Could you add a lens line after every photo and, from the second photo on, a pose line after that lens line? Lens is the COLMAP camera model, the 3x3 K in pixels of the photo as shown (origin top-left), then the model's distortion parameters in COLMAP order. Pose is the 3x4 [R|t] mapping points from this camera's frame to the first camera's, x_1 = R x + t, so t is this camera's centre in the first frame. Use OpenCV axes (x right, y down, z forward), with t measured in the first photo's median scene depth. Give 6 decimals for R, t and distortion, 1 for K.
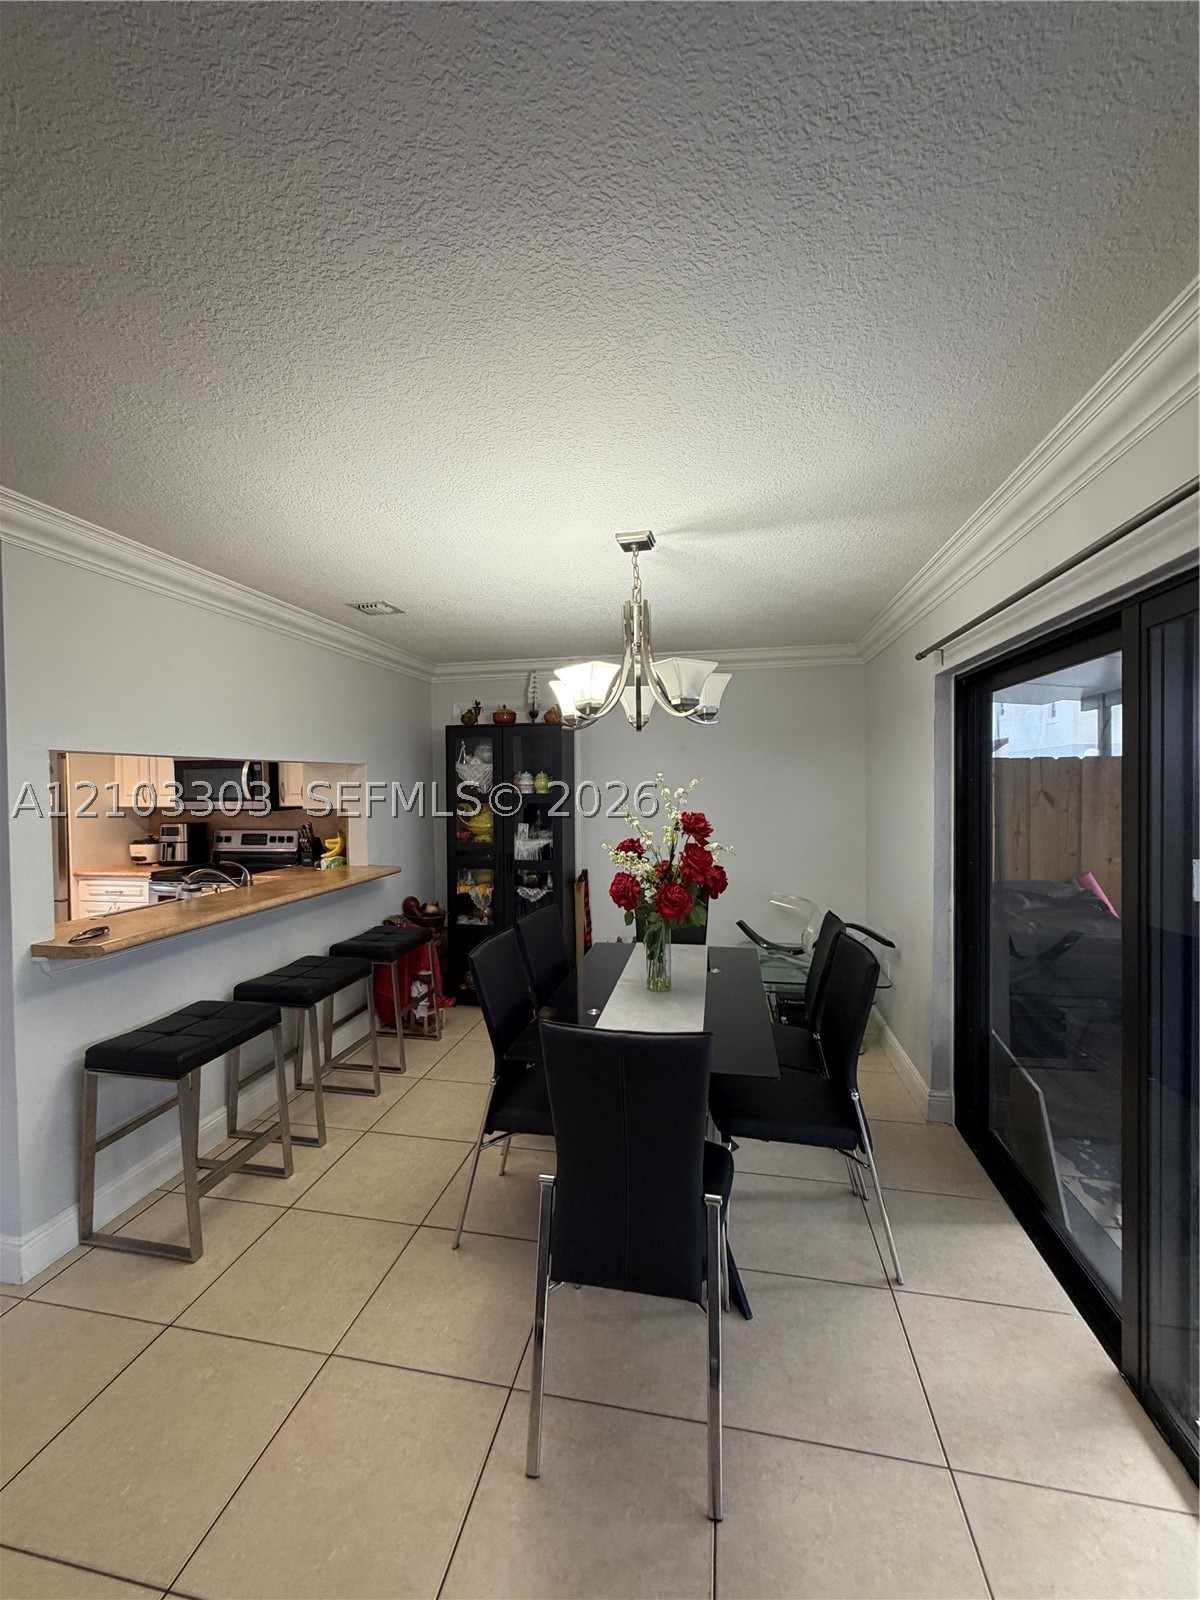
lens RADIAL K [[636.0, 0, 601.2], [0, 636.0, 787.2], [0, 0, 1]] dist [-0.001253, 0.000369]
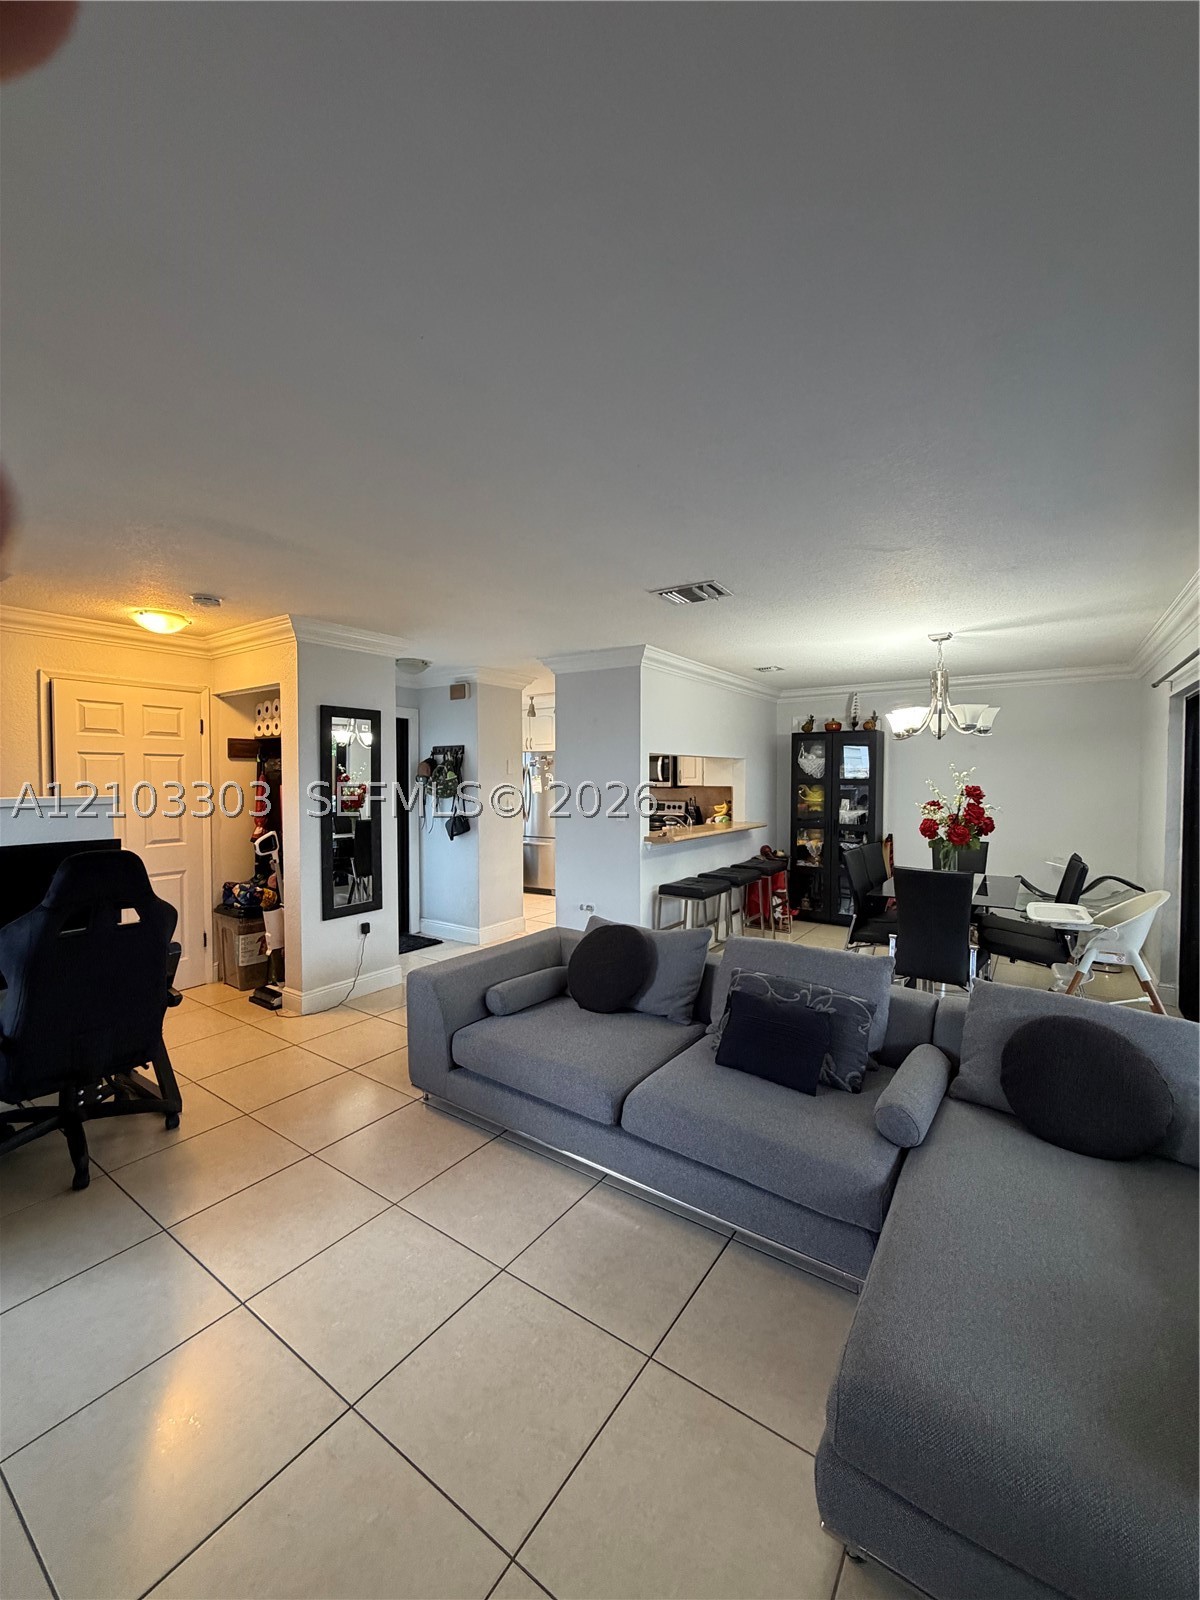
lens RADIAL K [[636.0, 0, 597.8], [0, 636.0, 793.9], [0, 0, 1]] dist [-0.001253, 0.000369]
pose [[0.913295, 0.020940, -0.406760, -0.051060], [-0.012593, 0.999652, 0.023186, 0.019209], [0.407104, -0.016053, 0.913241, -0.594454]]
